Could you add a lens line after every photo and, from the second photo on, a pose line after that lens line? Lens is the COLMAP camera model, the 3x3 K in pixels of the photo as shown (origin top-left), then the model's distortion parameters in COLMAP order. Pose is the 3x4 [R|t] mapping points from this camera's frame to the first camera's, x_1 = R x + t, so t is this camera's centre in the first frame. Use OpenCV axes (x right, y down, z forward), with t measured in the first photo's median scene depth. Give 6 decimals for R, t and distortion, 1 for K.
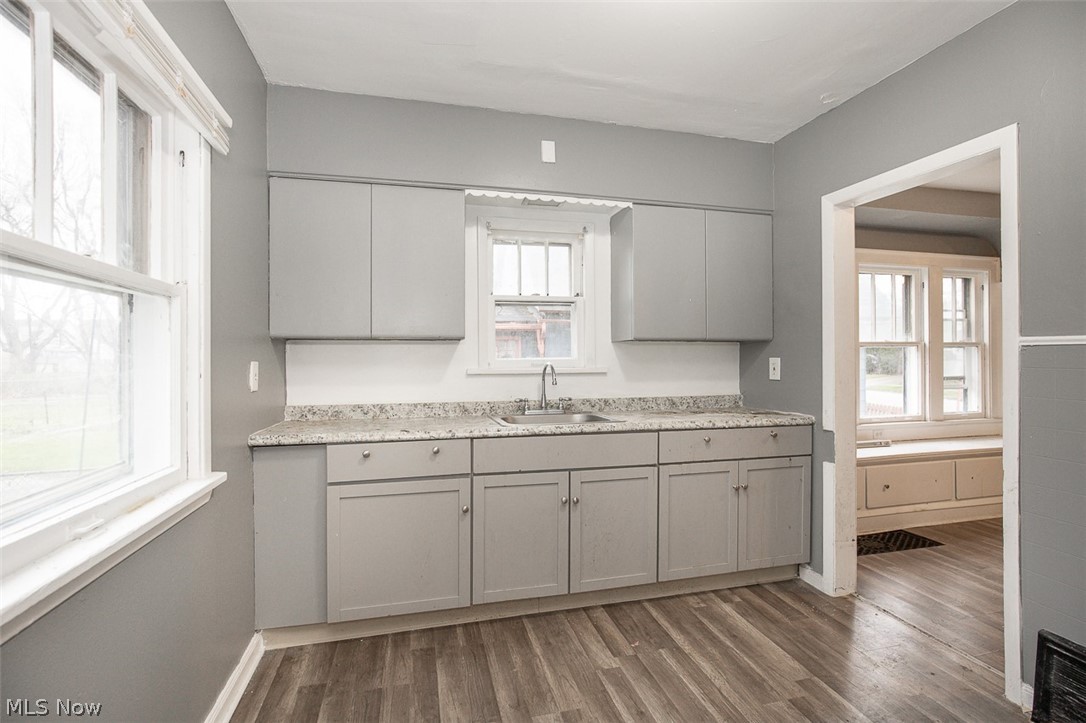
lens RADIAL K [[497.3, 0, 545.2], [0, 497.3, 357.0], [0, 0, 1]] dist [-0.009422, 0.000162]
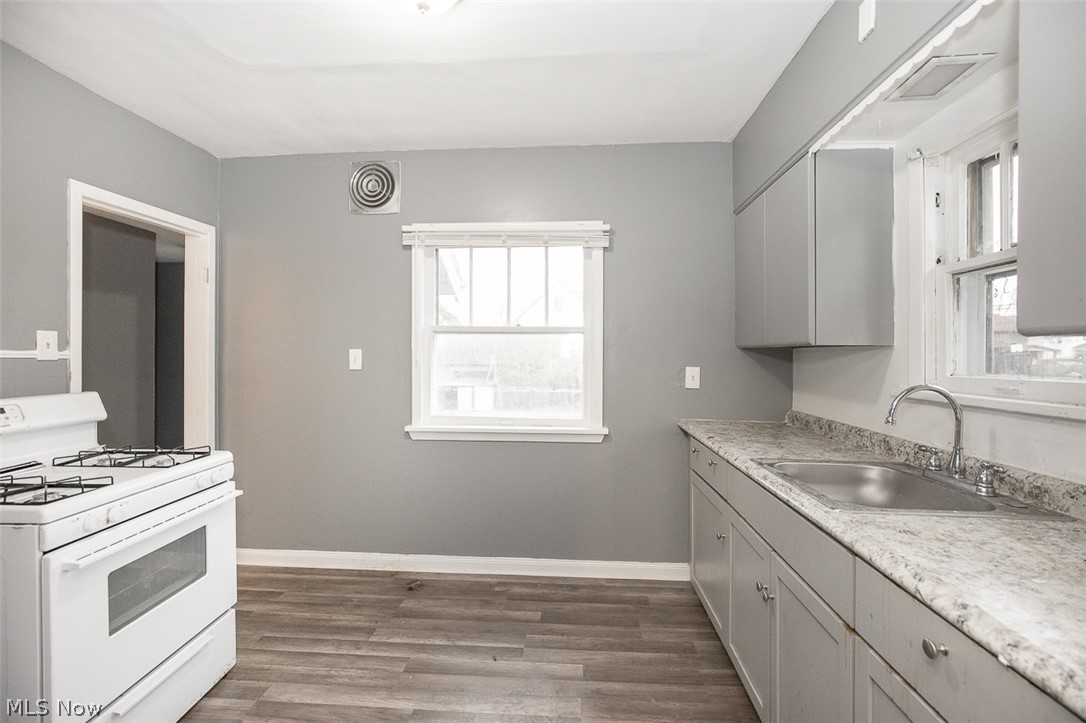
lens RADIAL K [[505.3, 0, 545.6], [0, 505.3, 364.8], [0, 0, 1]] dist [-0.009127, -0.000015]
pose [[-0.316040, 0.021336, -0.948506, 0.623798], [-0.002613, 0.999724, 0.023359, -0.020960], [0.948742, 0.009861, -0.315897, 0.764517]]
